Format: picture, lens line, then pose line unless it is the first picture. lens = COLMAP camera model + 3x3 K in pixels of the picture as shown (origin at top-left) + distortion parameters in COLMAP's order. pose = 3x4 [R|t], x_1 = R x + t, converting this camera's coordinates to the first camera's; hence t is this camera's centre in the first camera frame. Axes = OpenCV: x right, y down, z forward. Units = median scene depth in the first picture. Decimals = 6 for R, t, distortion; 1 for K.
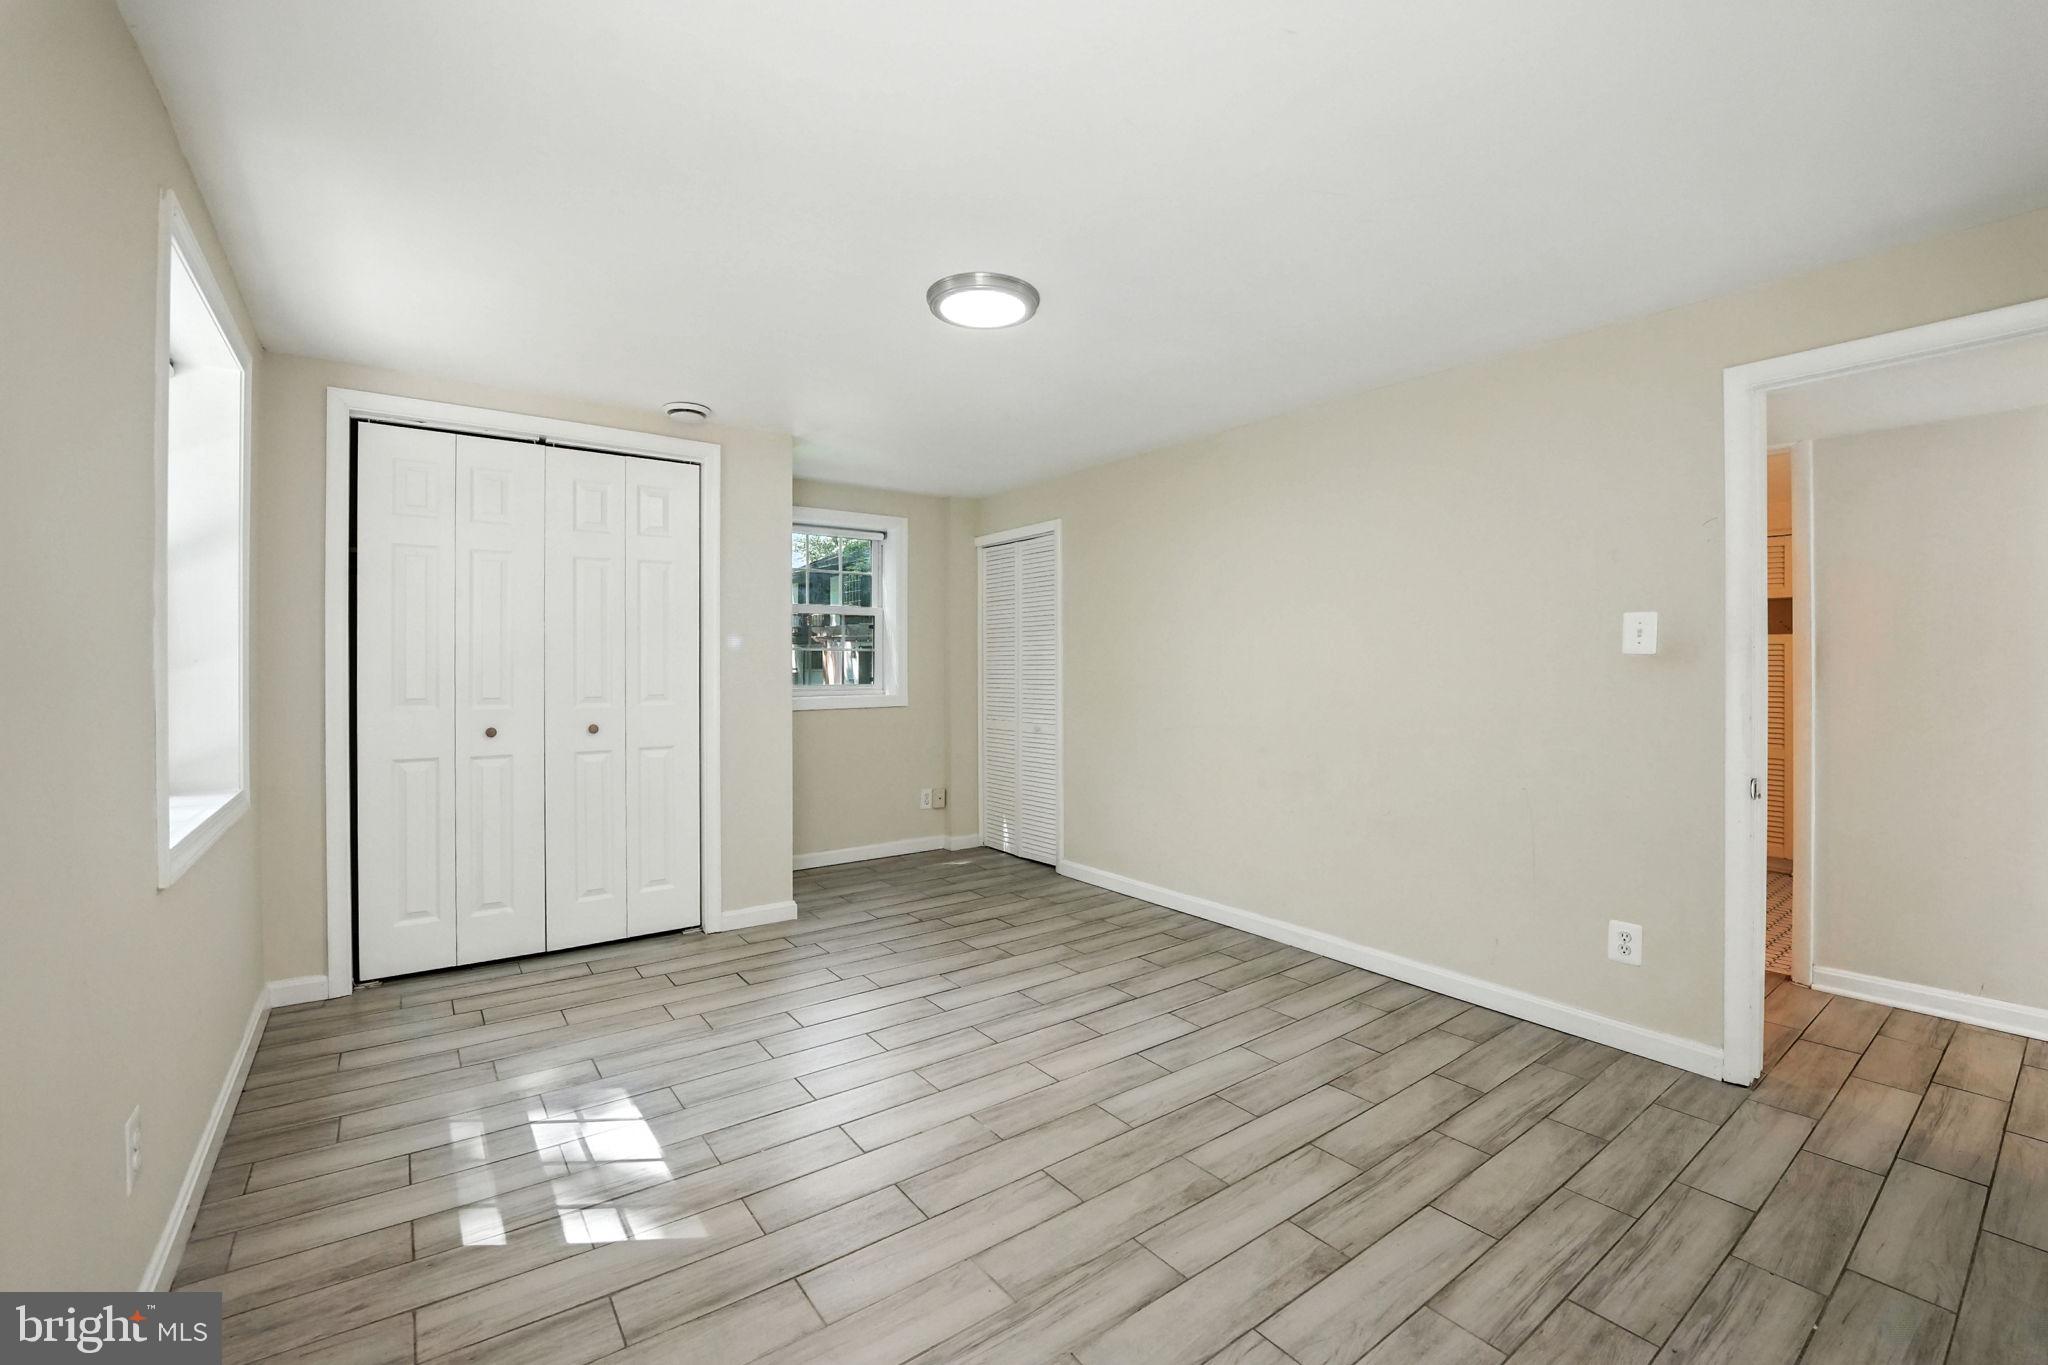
lens RADIAL K [[847.2, 0, 1025.4], [0, 847.2, 663.8], [0, 0, 1]] dist [-0.016000, -0.000381]
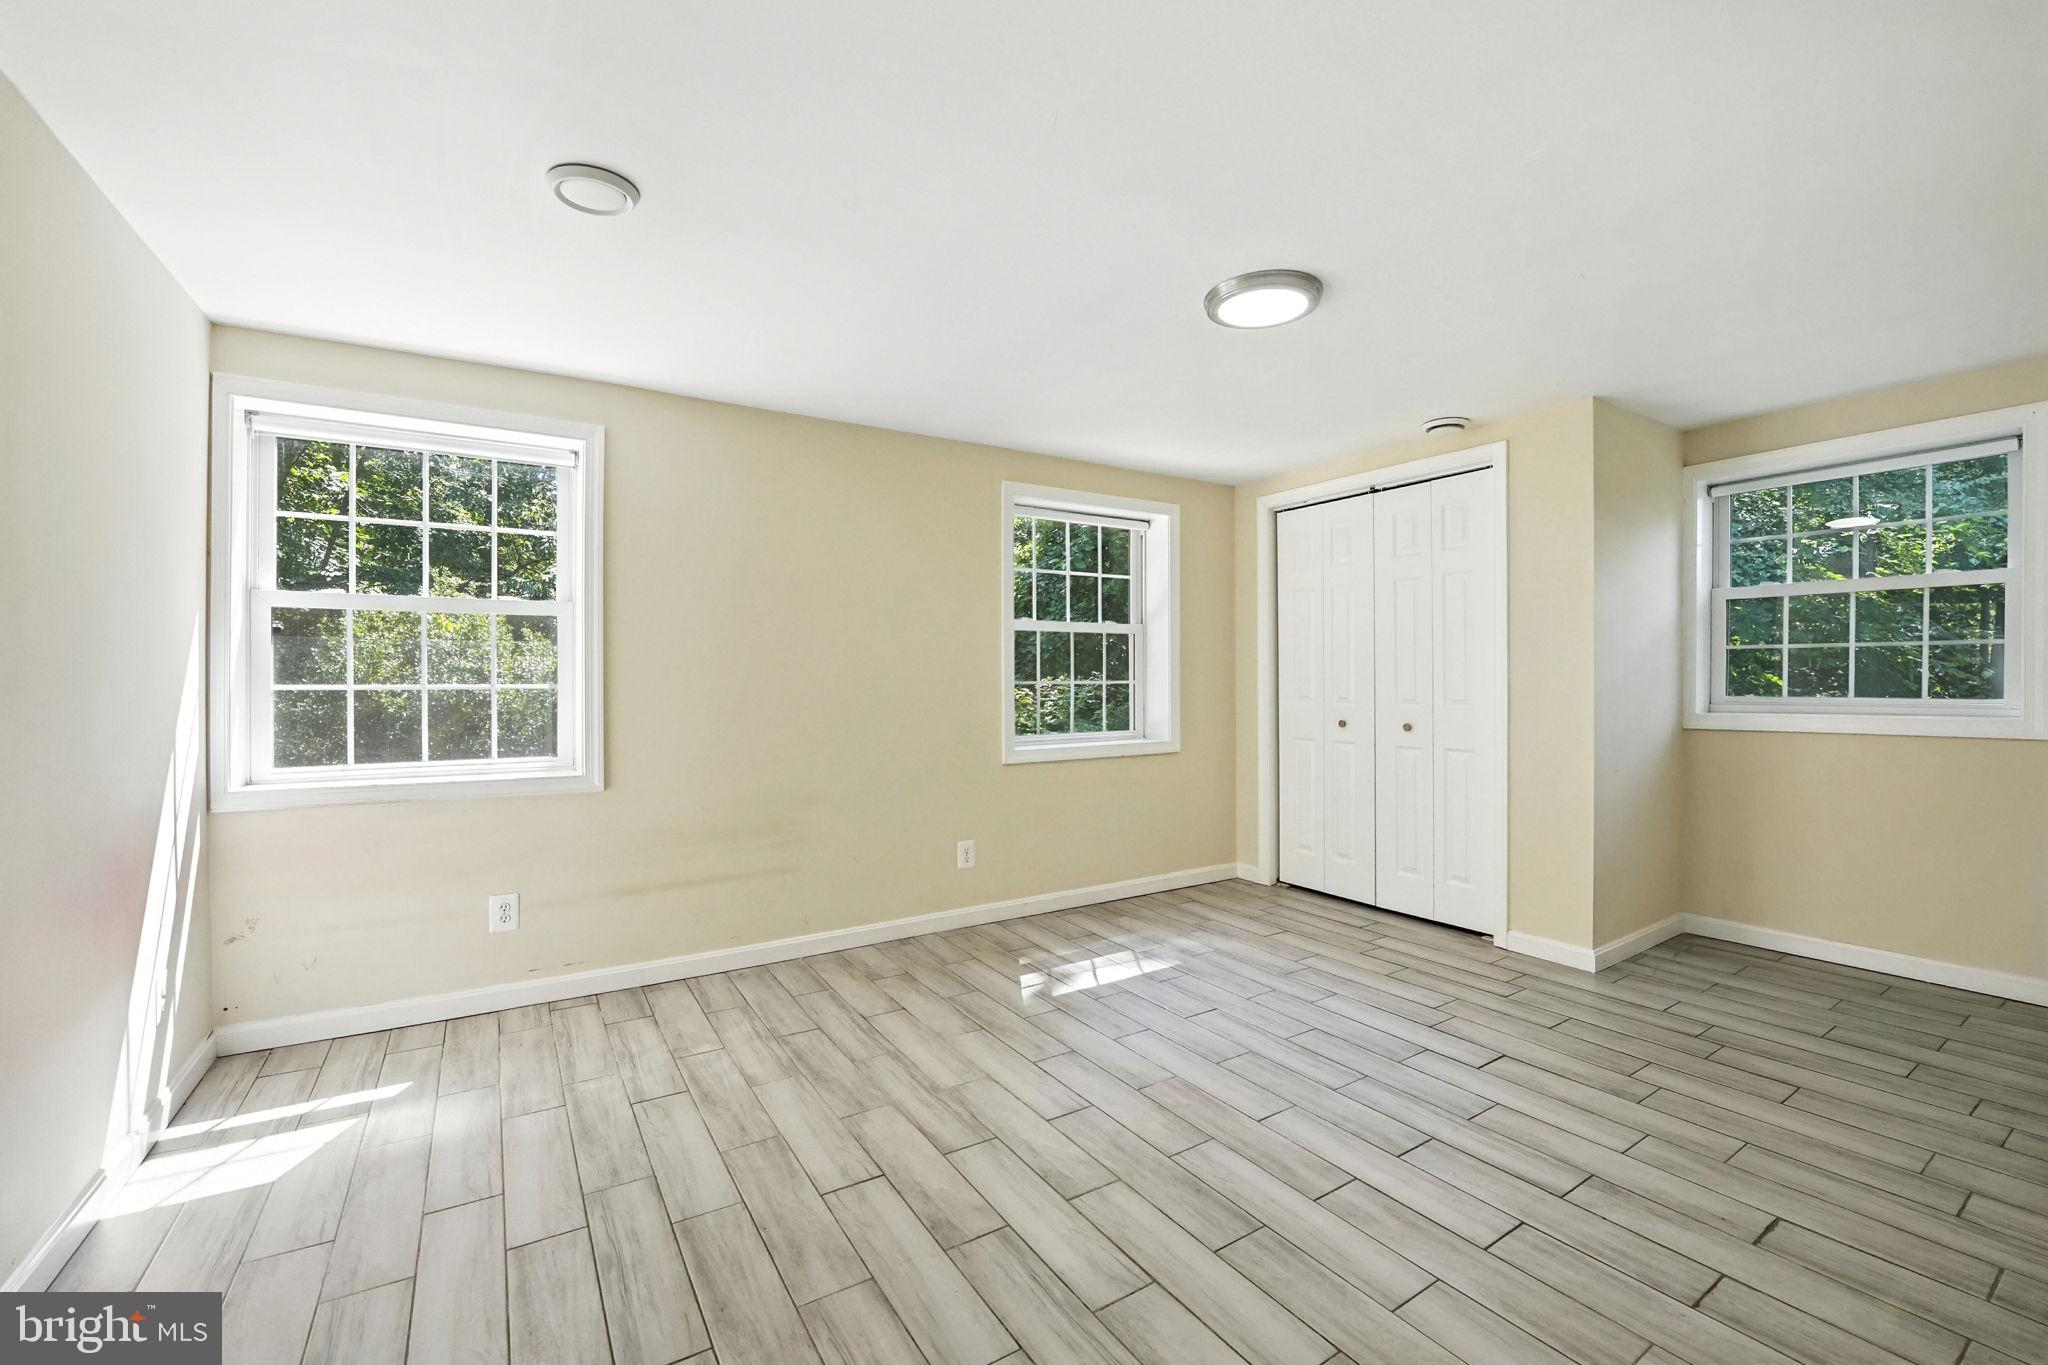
lens RADIAL K [[847.2, 0, 1024.1], [0, 847.2, 685.5], [0, 0, 1]] dist [-0.016000, -0.000381]
pose [[-0.072820, 0.006975, -0.997321, 0.819318], [0.008825, 0.999941, 0.006349, 0.010564], [0.997306, -0.008339, -0.072878, 0.690474]]
